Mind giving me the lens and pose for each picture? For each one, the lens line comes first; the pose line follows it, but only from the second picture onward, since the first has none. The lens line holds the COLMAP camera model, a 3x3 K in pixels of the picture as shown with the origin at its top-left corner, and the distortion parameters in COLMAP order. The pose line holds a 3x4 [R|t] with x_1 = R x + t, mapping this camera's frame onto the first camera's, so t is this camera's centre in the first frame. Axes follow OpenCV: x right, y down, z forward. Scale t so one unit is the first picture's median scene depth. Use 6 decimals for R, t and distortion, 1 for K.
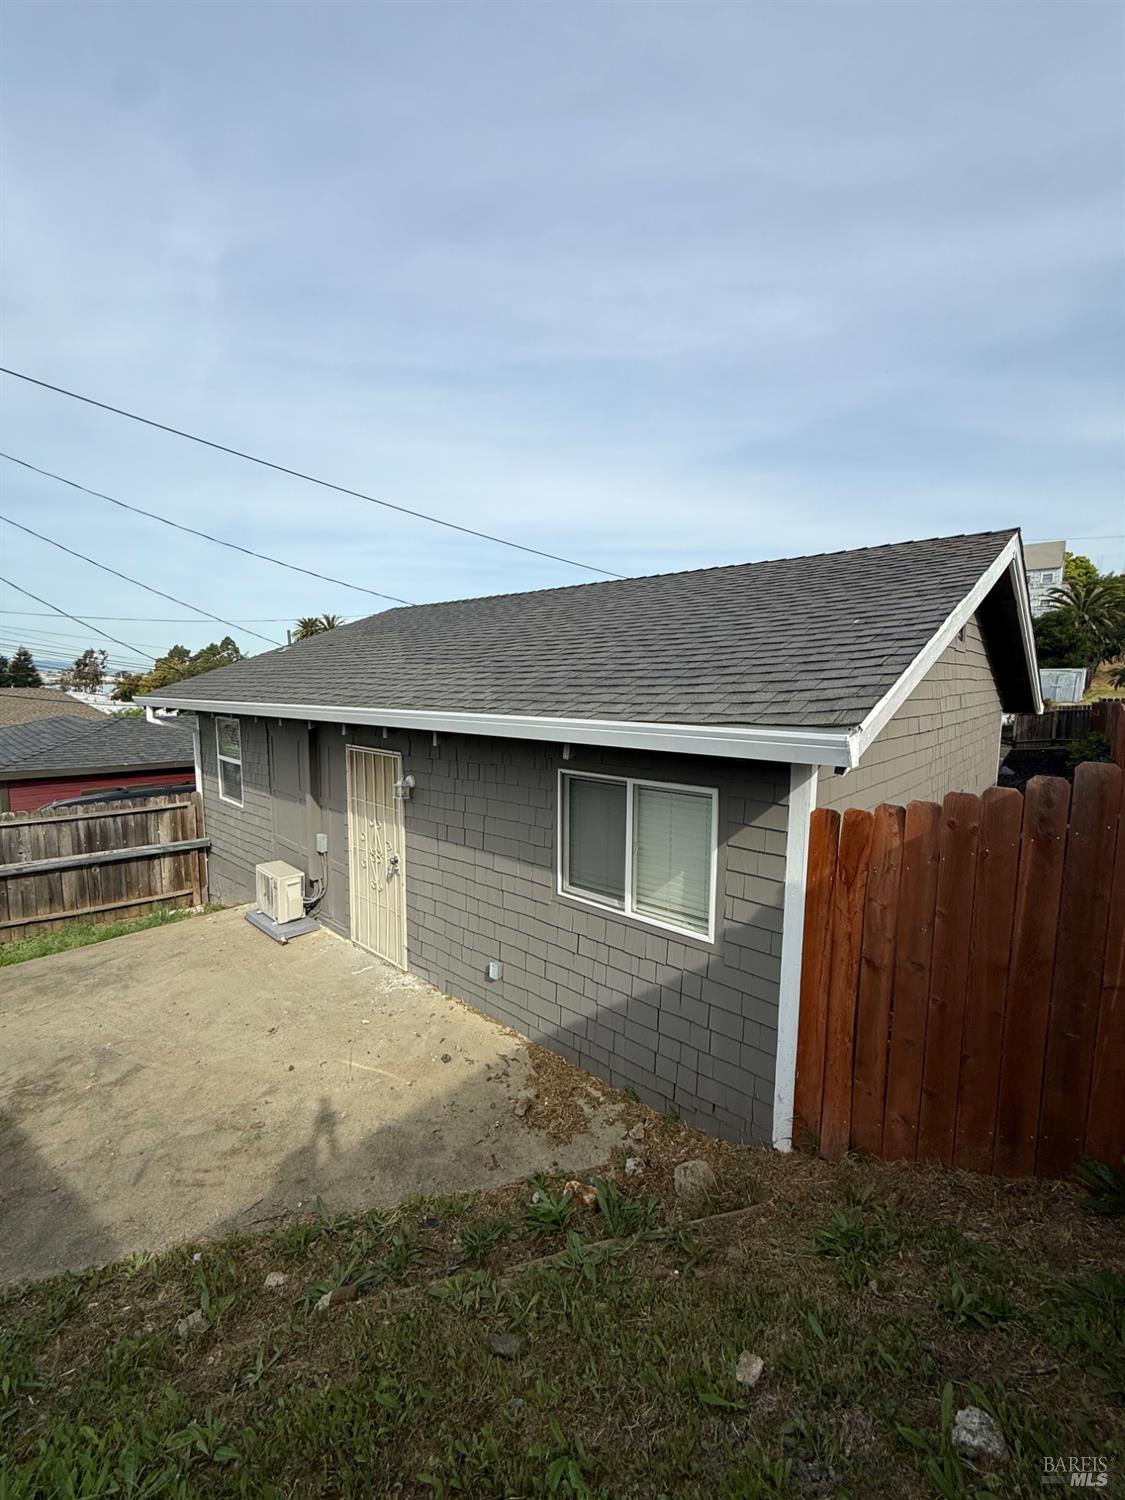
lens RADIAL K [[603.2, 0, 558.9], [0, 603.2, 744.6], [0, 0, 1]] dist [-0.000097, 0.000413]
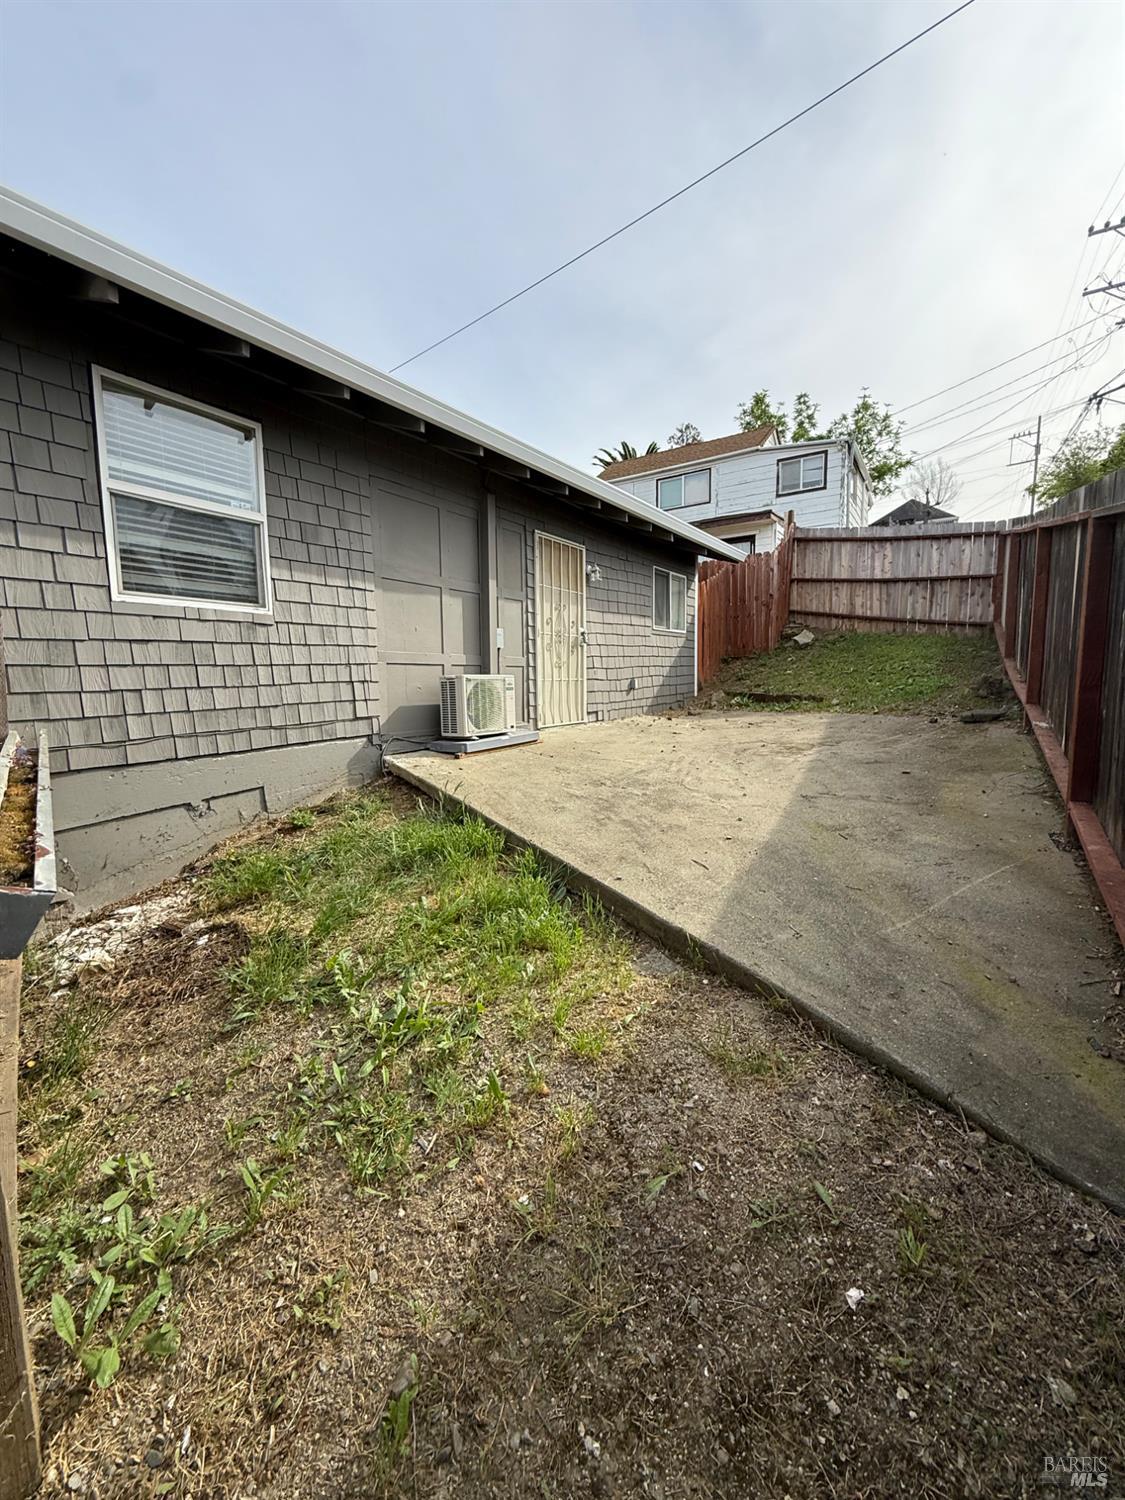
lens RADIAL K [[603.2, 0, 558.9], [0, 603.2, 744.6], [0, 0, 1]] dist [-0.000097, 0.000413]
pose [[-0.145865, -0.112965, 0.982834, -2.311636], [0.115300, 0.984748, 0.130297, 0.378050], [-0.982563, 0.132326, -0.130615, 1.874781]]
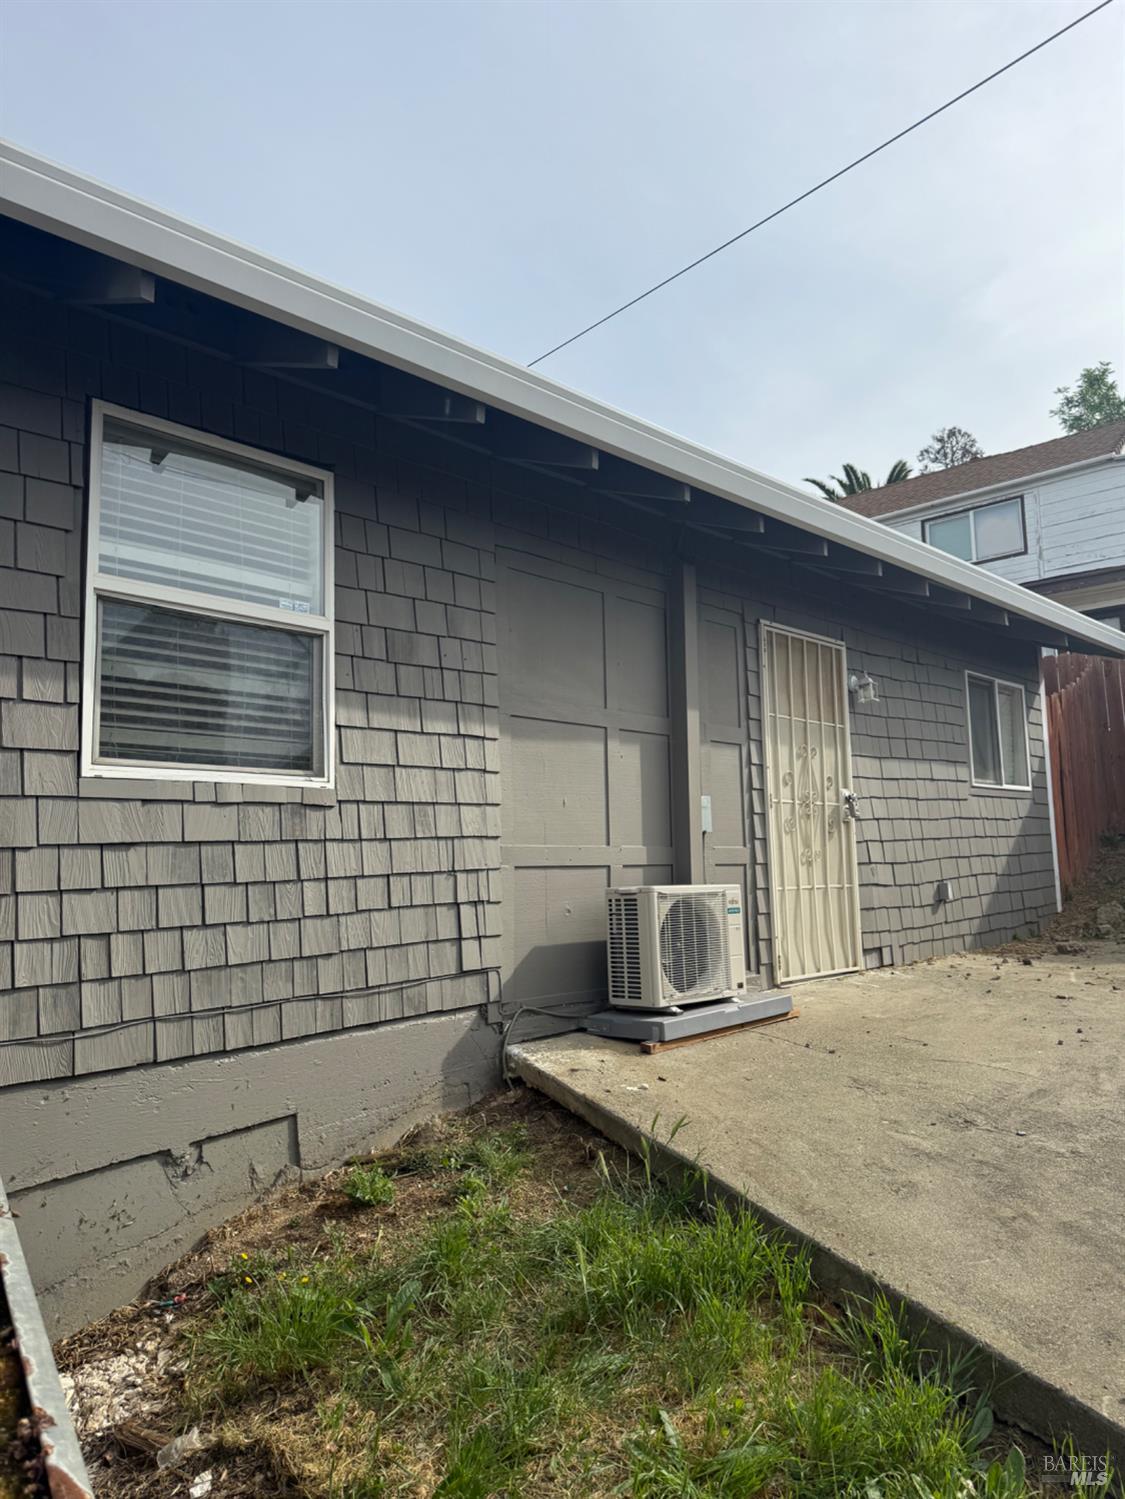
lens RADIAL K [[1064.0, 0, 562.5], [0, 1064.0, 749.5], [0, 0, 1]] dist [0.082342, -0.112496]
pose [[0.010185, 0.103749, 0.994551, -2.212462], [0.127447, 0.986357, -0.104199, 0.332909], [-0.991793, 0.127814, -0.003177, 1.977291]]
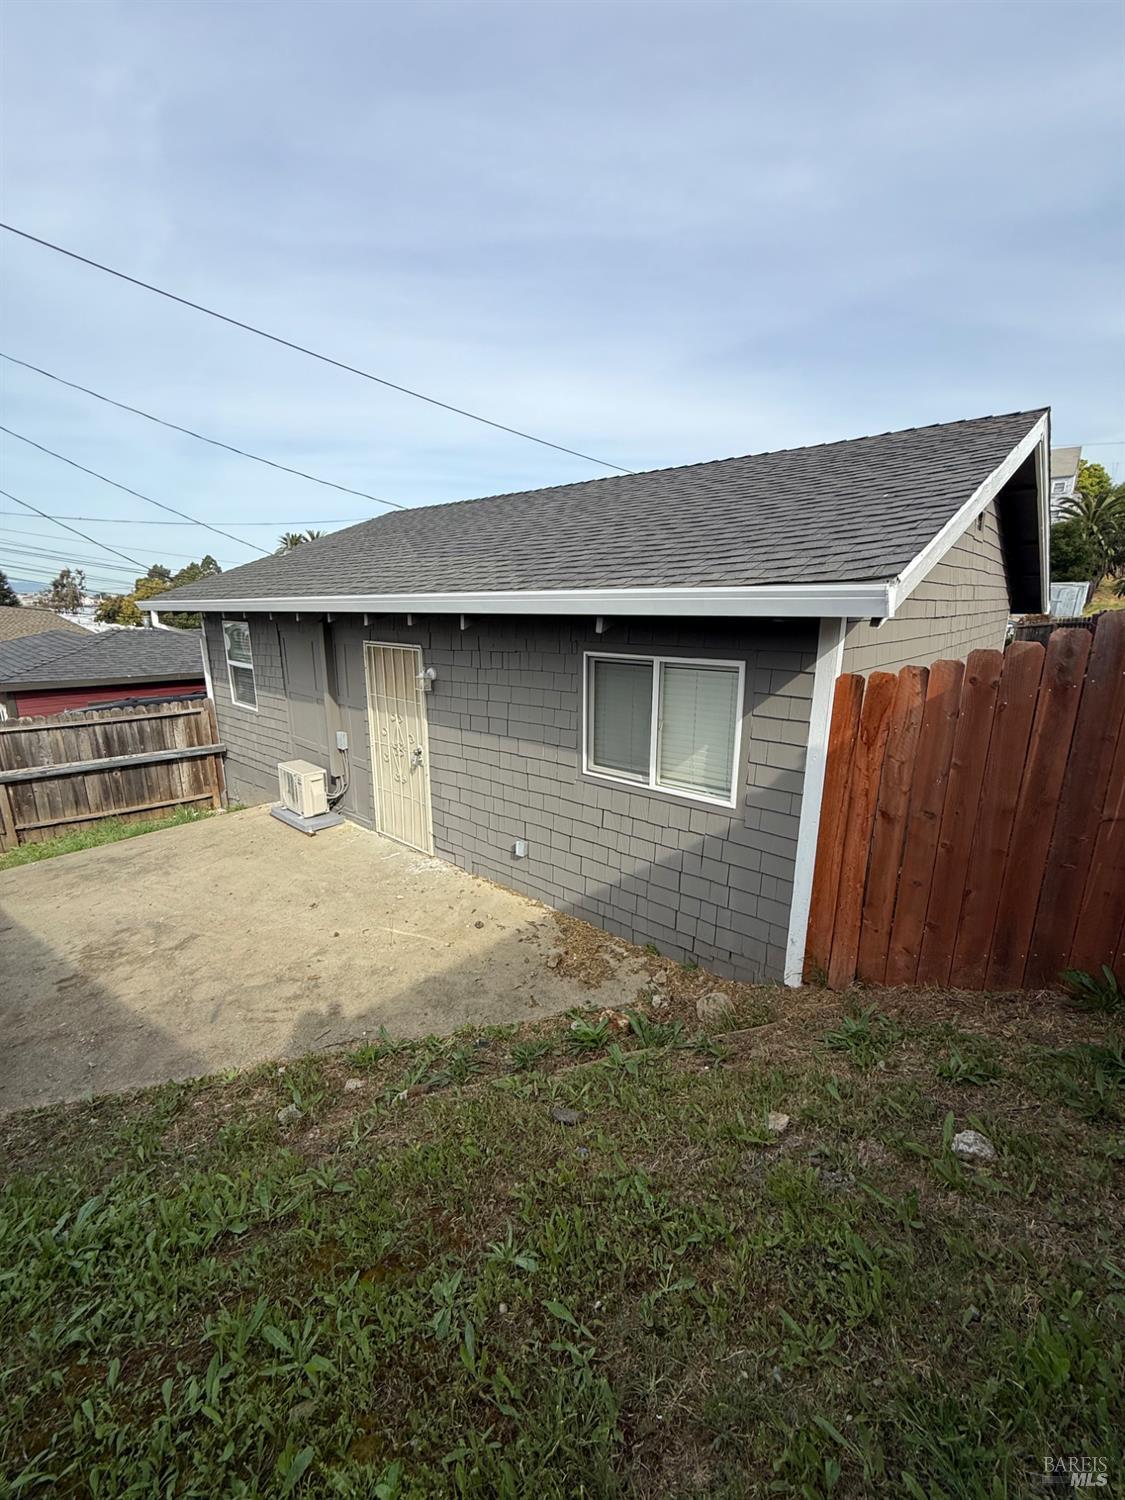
lens RADIAL K [[603.2, 0, 558.9], [0, 603.2, 744.6], [0, 0, 1]] dist [-0.000097, 0.000413]
pose [[0.999924, -0.007922, 0.009419, -0.060822], [0.006642, 0.991637, 0.128883, 0.071971], [-0.010362, -0.128811, 0.991615, -0.039545]]
